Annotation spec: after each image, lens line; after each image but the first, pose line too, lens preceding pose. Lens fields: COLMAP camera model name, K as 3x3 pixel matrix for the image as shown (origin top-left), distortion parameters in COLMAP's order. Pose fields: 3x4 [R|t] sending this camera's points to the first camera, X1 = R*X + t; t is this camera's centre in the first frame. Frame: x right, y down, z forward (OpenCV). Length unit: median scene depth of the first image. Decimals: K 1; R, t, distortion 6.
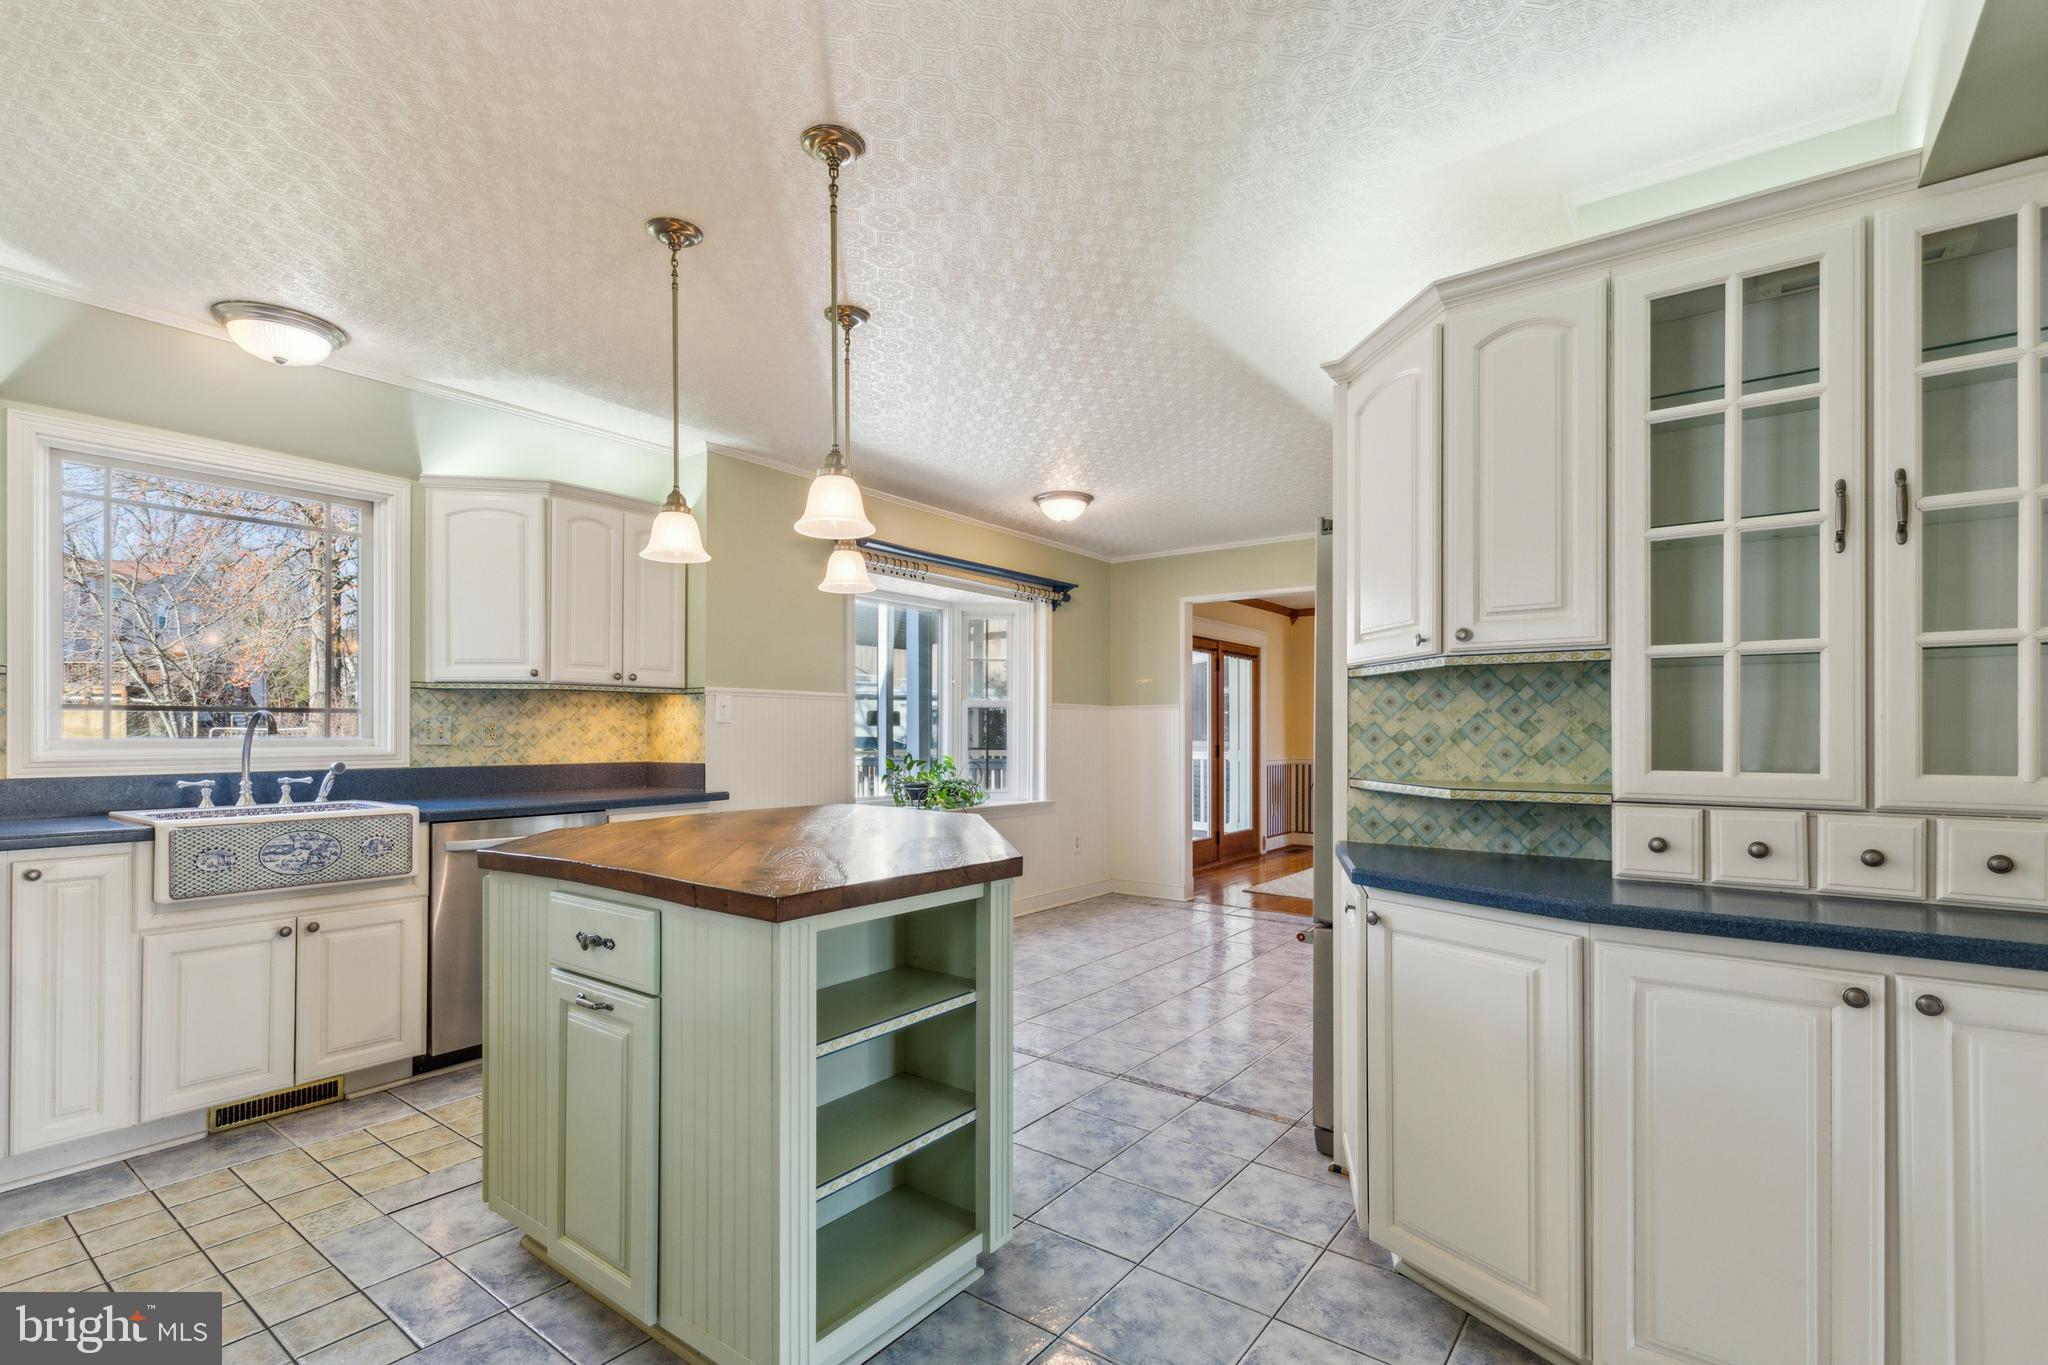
lens RADIAL K [[930.9, 0, 1027.1], [0, 930.9, 729.3], [0, 0, 1]] dist [-0.000149, -0.000219]
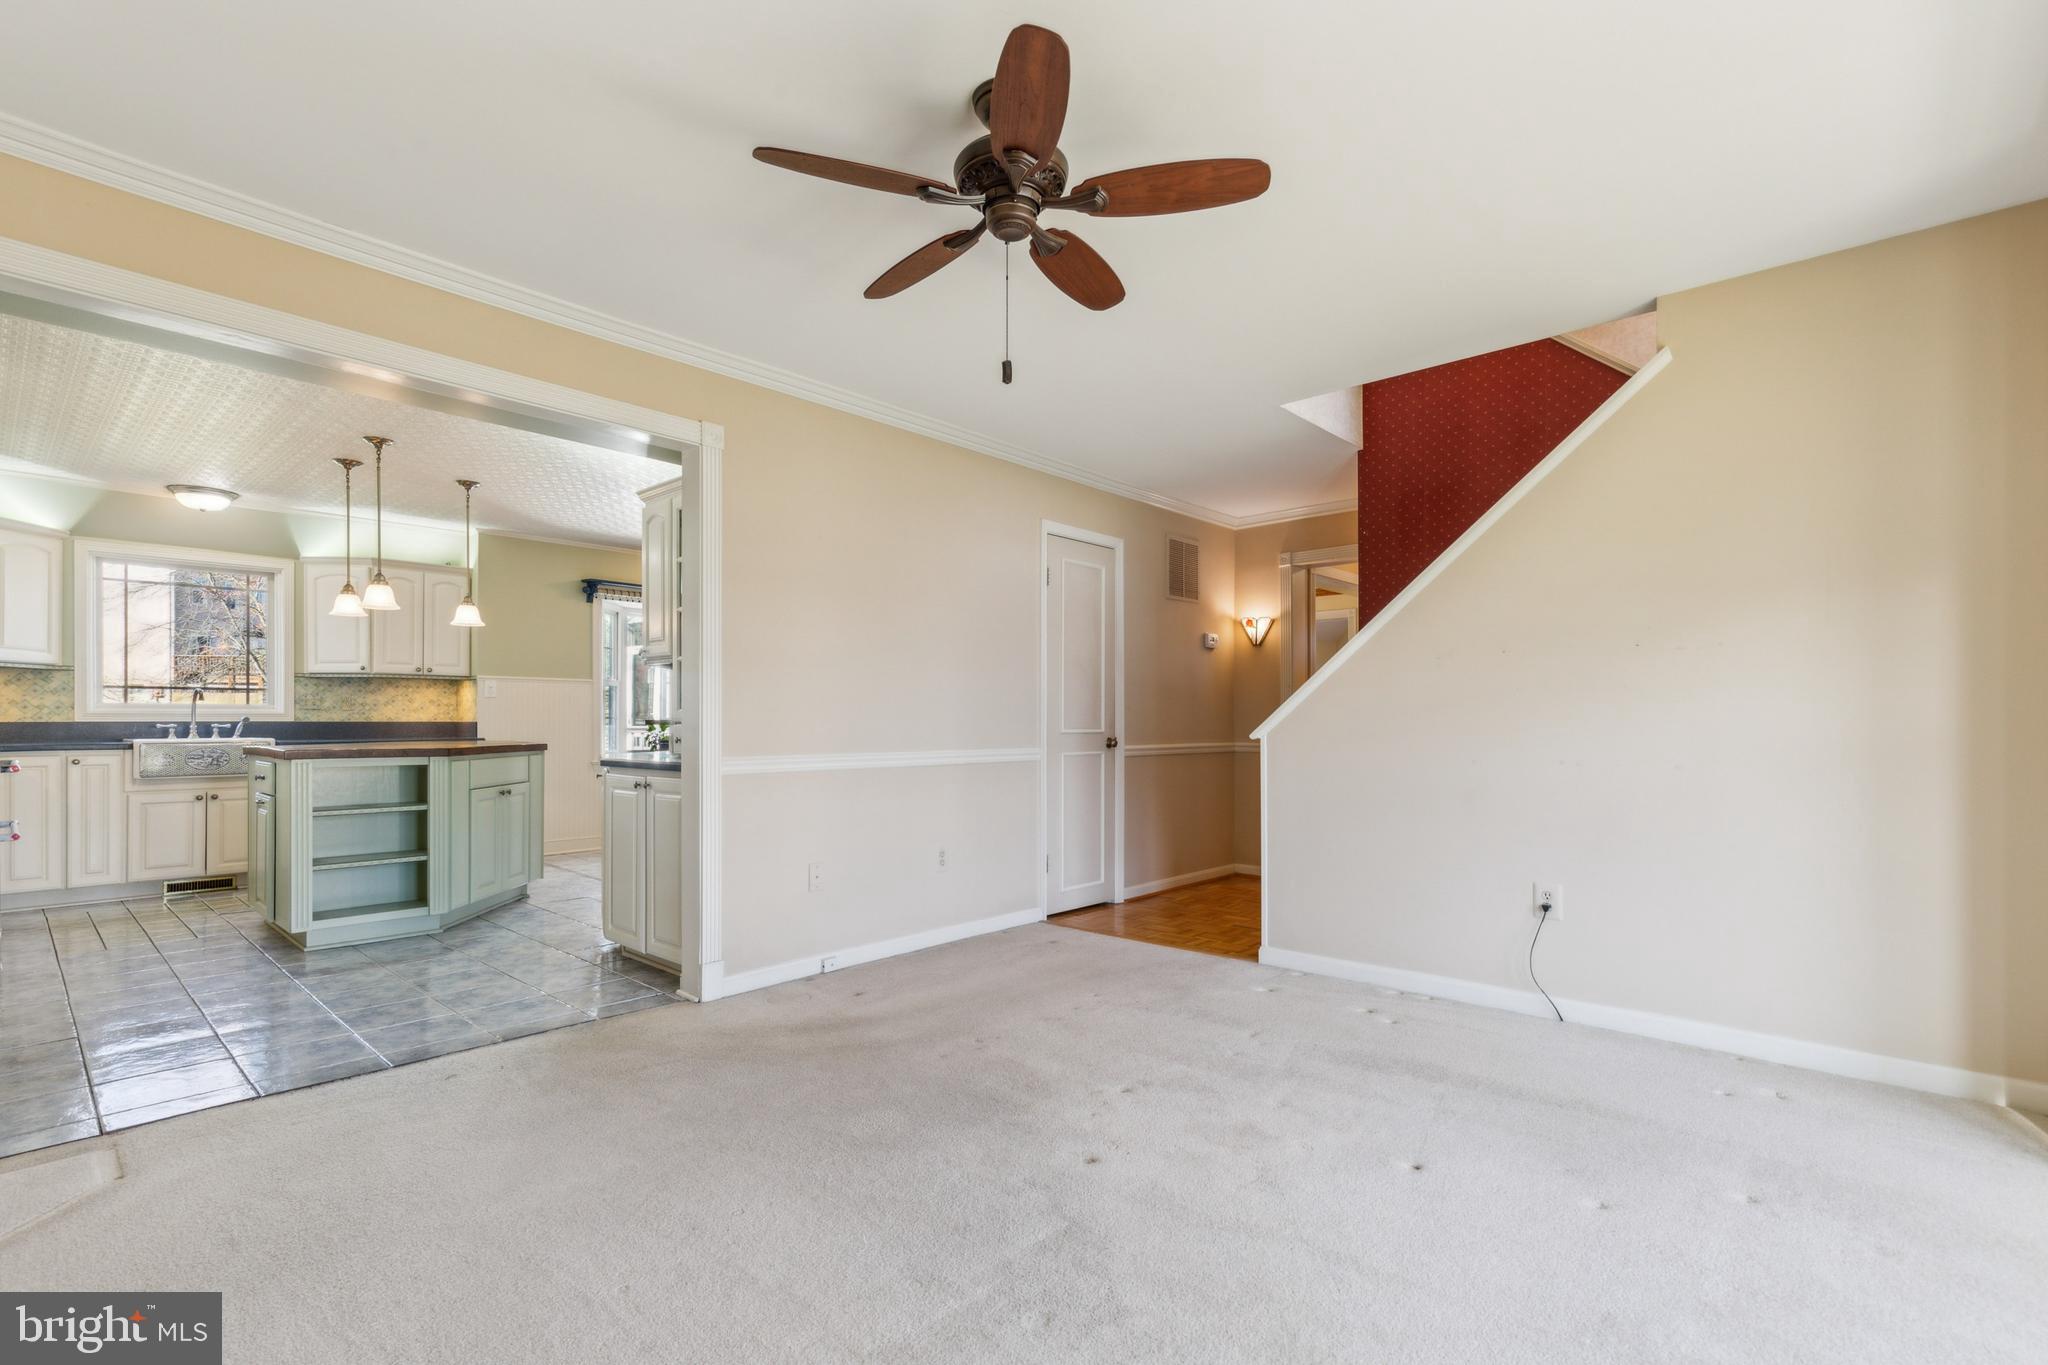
lens RADIAL K [[922.1, 0, 1019.7], [0, 922.1, 719.0], [0, 0, 1]] dist [-0.000514, 0.000071]
pose [[0.995643, 0.000126, -0.093247, 1.035415], [0.000062, 0.999998, 0.002007, 0.038664], [0.093247, -0.002004, 0.995641, -0.734431]]
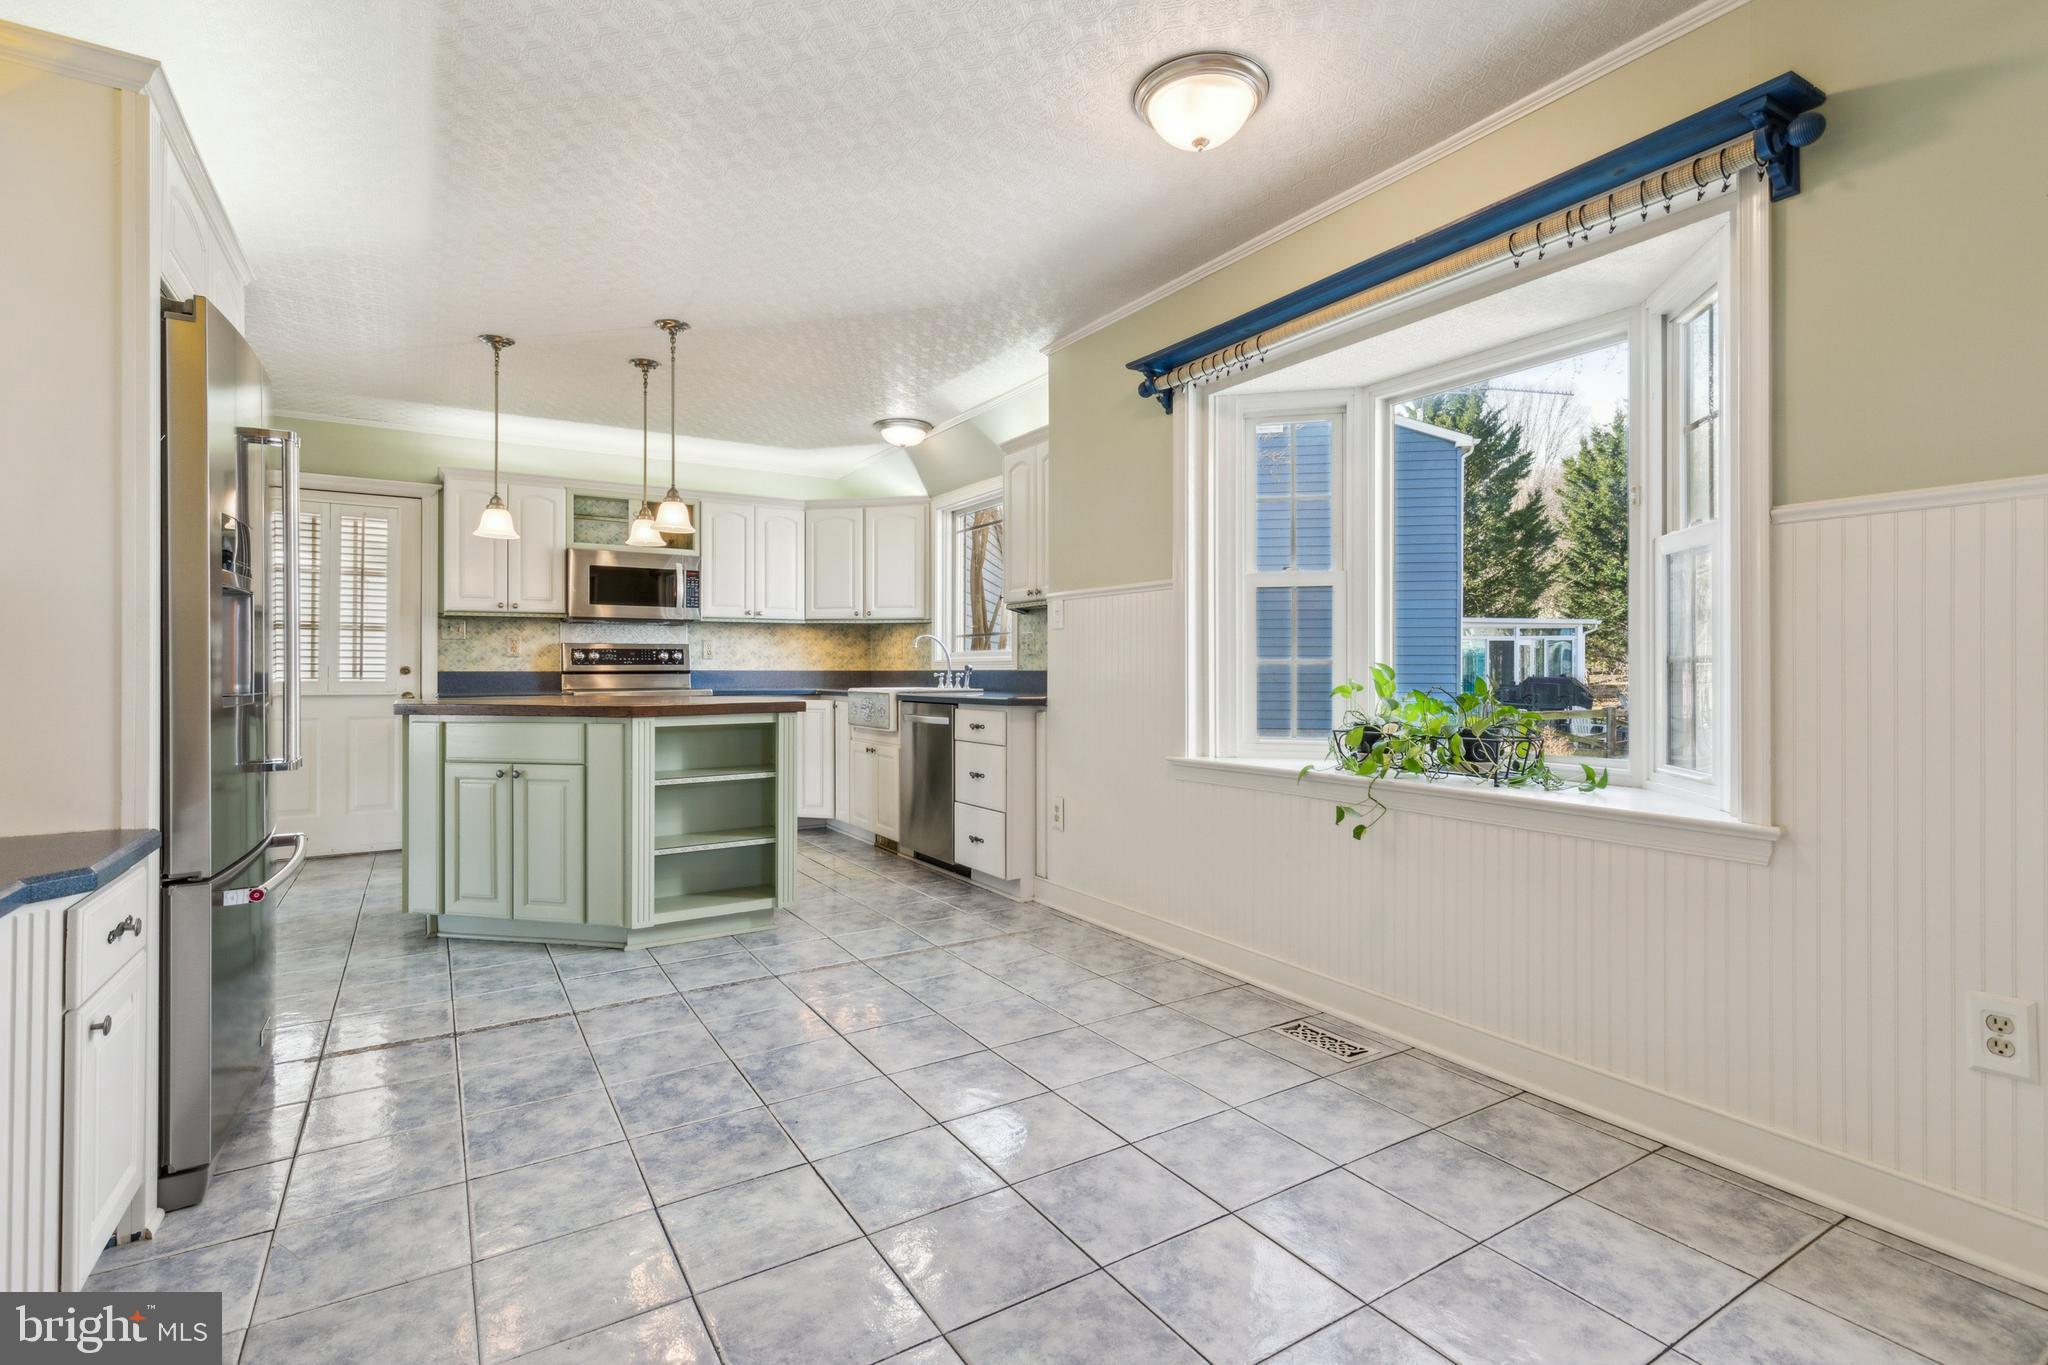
lens RADIAL K [[955.9, 0, 1028.4], [0, 955.9, 660.5], [0, 0, 1]] dist [0.002383, 0.000249]
pose [[-0.362838, -0.009905, -0.931800, 0.831272], [0.003951, 0.999918, -0.012167, 0.052544], [0.931844, -0.008096, -0.362769, 1.818932]]
